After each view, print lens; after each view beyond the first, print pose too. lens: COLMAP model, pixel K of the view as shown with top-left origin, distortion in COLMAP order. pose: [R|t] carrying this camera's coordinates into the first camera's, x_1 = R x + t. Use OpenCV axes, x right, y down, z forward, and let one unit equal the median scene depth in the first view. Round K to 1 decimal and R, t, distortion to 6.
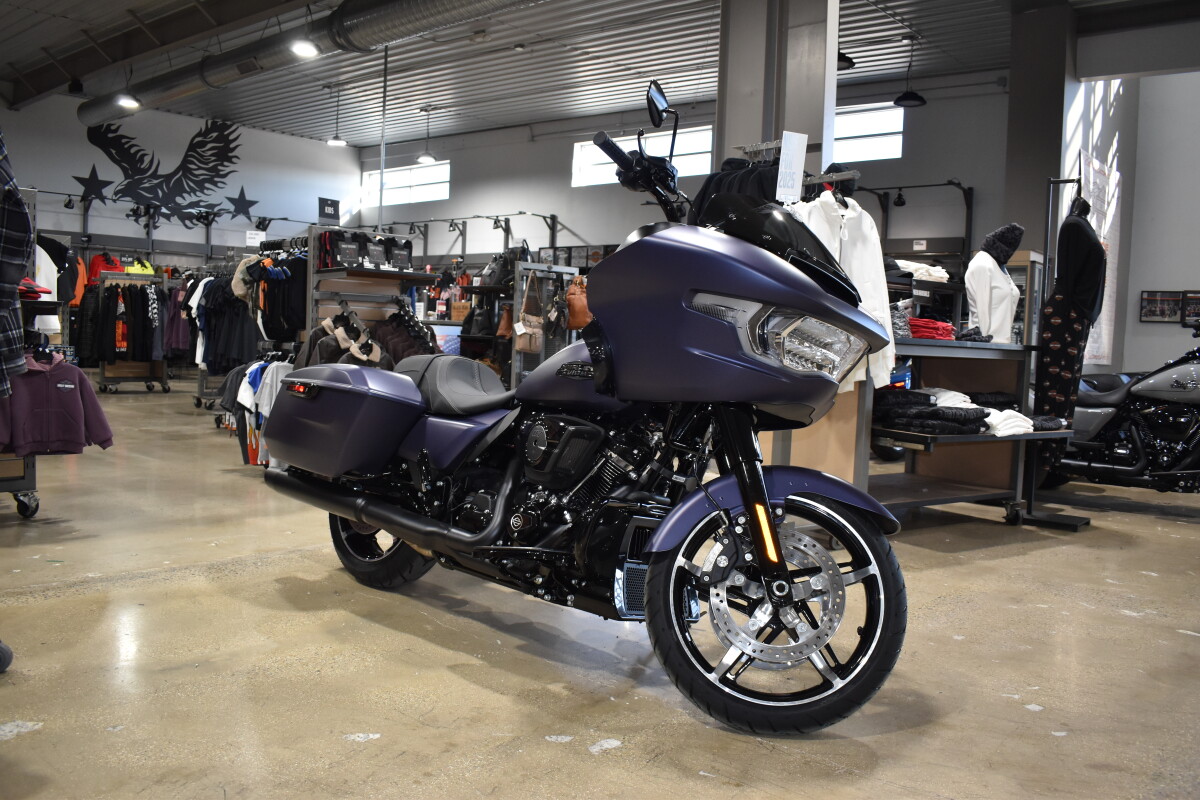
lens RADIAL K [[970.0, 0, 601.3], [0, 970.0, 405.6], [0, 0, 1]] dist [-0.104953, 0.036377]
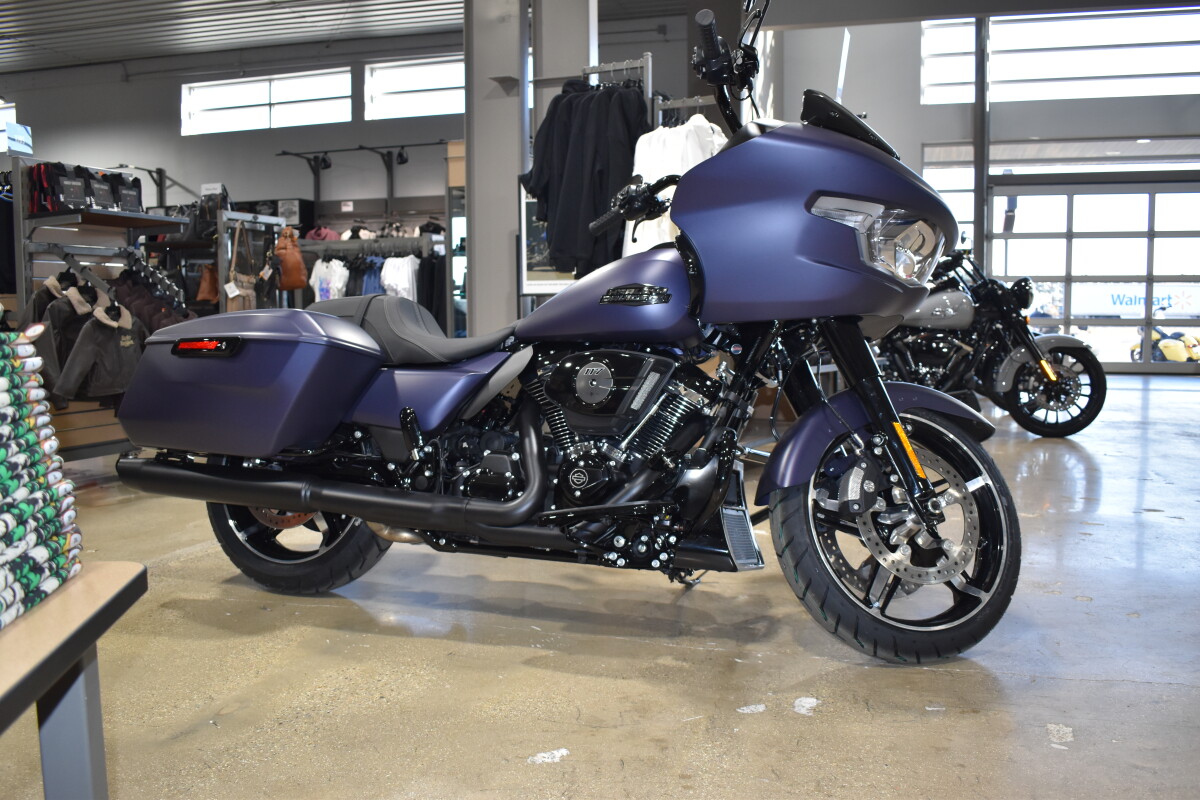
lens RADIAL K [[1035.0, 0, 602.1], [0, 1035.0, 403.1], [0, 0, 1]] dist [-0.093666, 0.016607]
pose [[0.914866, -0.078197, 0.396113, -0.305077], [0.069649, 0.996924, 0.035940, 0.017831], [-0.397705, -0.005291, 0.917498, 0.123420]]
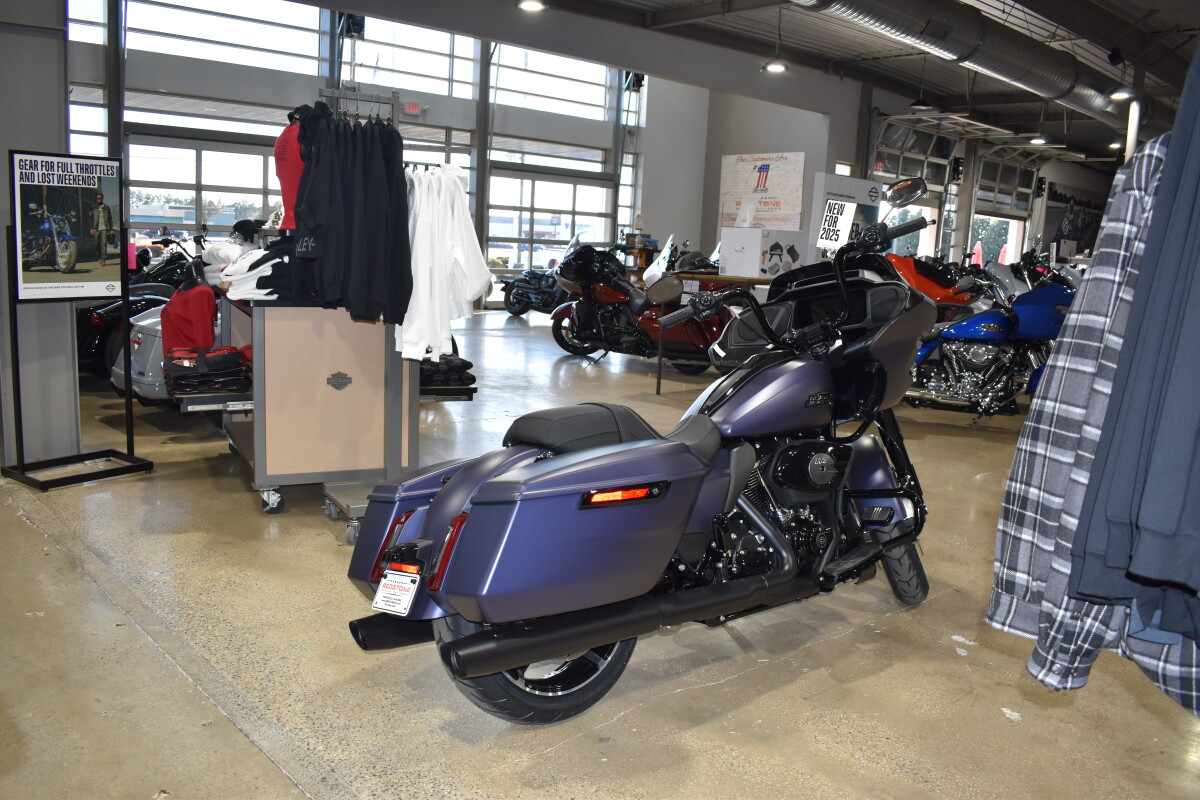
lens RADIAL K [[970.0, 0, 601.3], [0, 970.0, 405.6], [0, 0, 1]] dist [-0.104953, 0.036377]
pose [[0.116904, -0.199730, 0.972852, -0.861498], [0.026453, 0.979847, 0.197988, -0.192561], [-0.992791, 0.002589, 0.119832, 0.816430]]
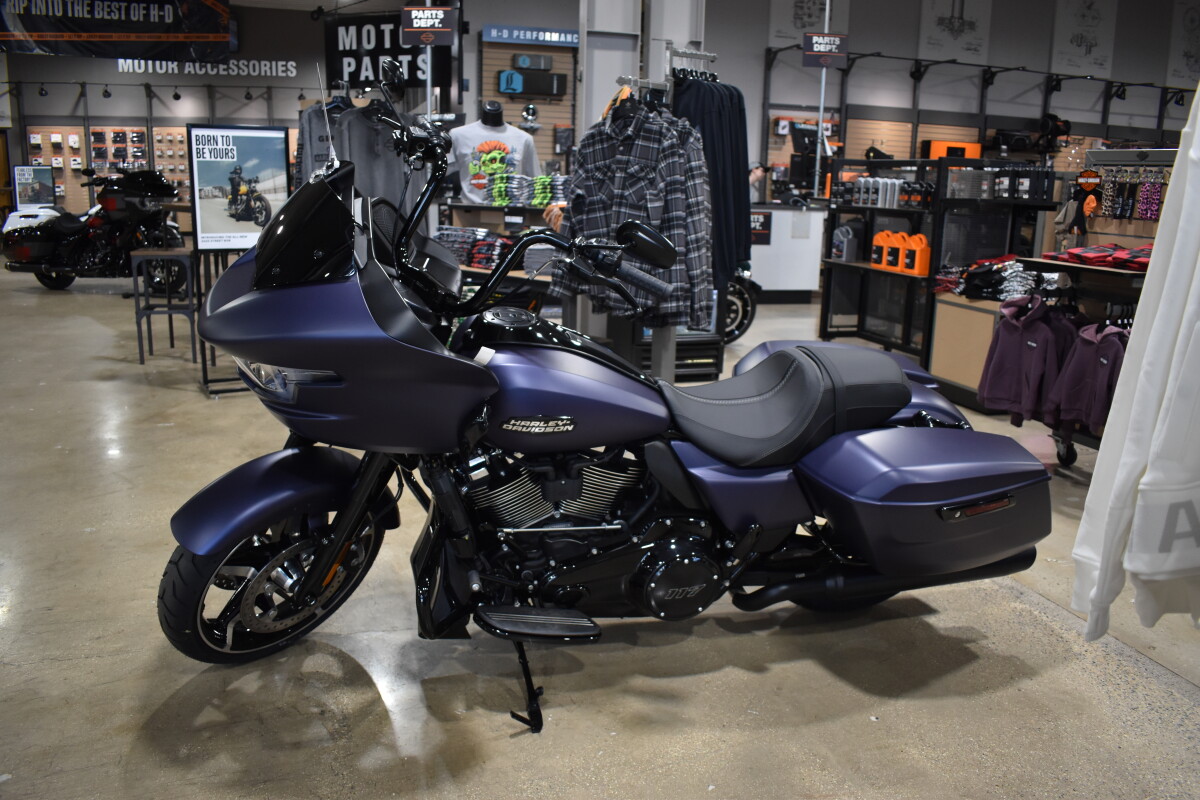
lens RADIAL K [[930.2, 0, 600.0], [0, 930.2, 400.0], [0, 0, 1]] dist [-0.095379, 0.011837]
pose [[-0.540516, 0.139664, -0.829660, 0.509940], [-0.107197, 0.966656, 0.232564, -0.152589], [0.834476, 0.214642, -0.507522, 1.127685]]
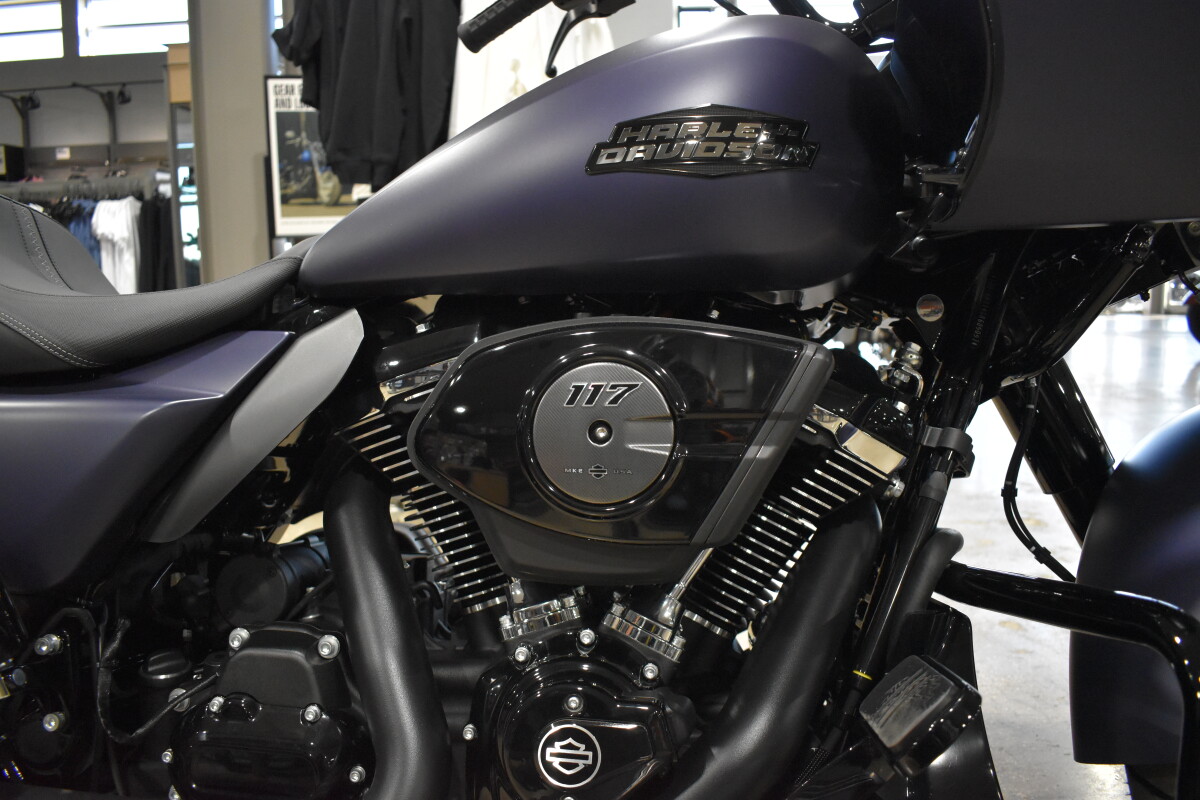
lens RADIAL K [[930.2, 0, 600.0], [0, 930.2, 400.0], [0, 0, 1]] dist [-0.095379, 0.011837]
pose [[0.774326, -0.141710, 0.616714, -0.156196], [0.092264, 0.989470, 0.111519, 0.002521], [-0.626024, -0.029452, 0.779248, 0.591836]]
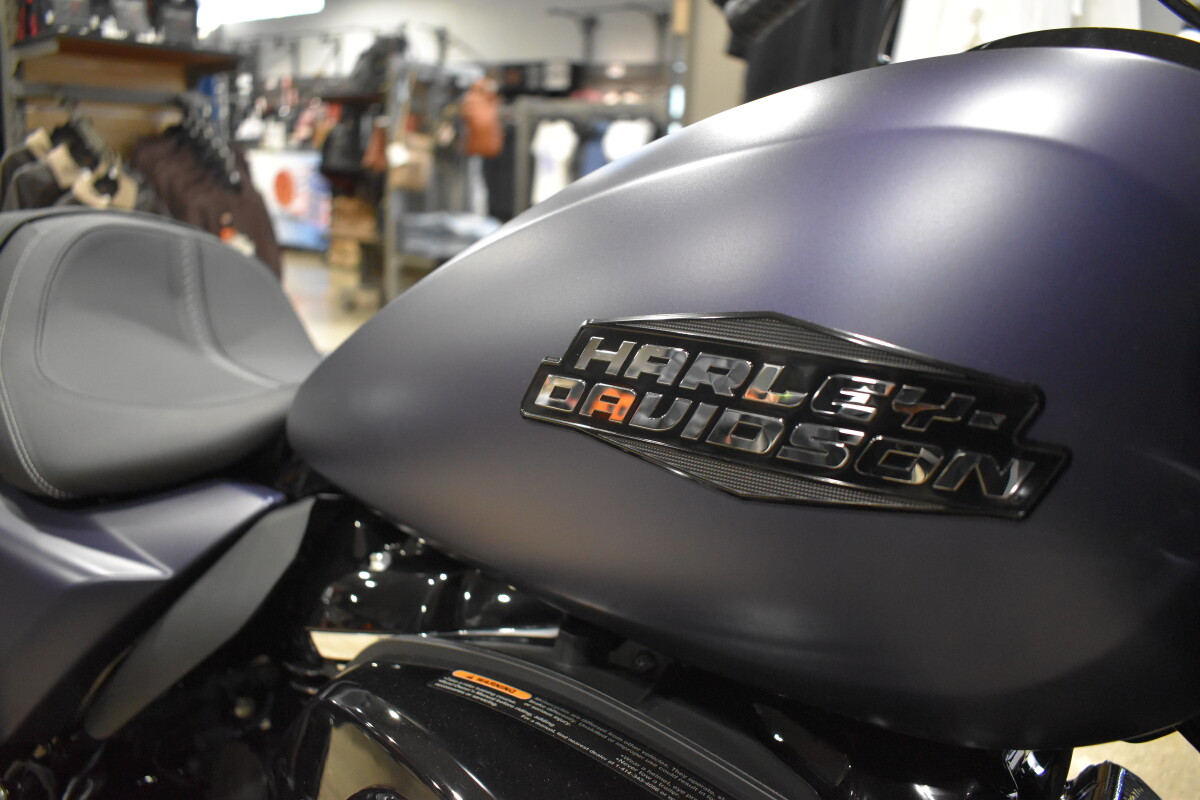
lens RADIAL K [[929.9, 0, 600.0], [0, 929.9, 400.0], [0, 0, 1]] dist [-0.104607, 0.004319]
pose [[0.993337, -0.013823, 0.114416, -0.039163], [-0.005728, 0.985633, 0.168803, -0.038729], [-0.115105, -0.168334, 0.978986, 0.653093]]
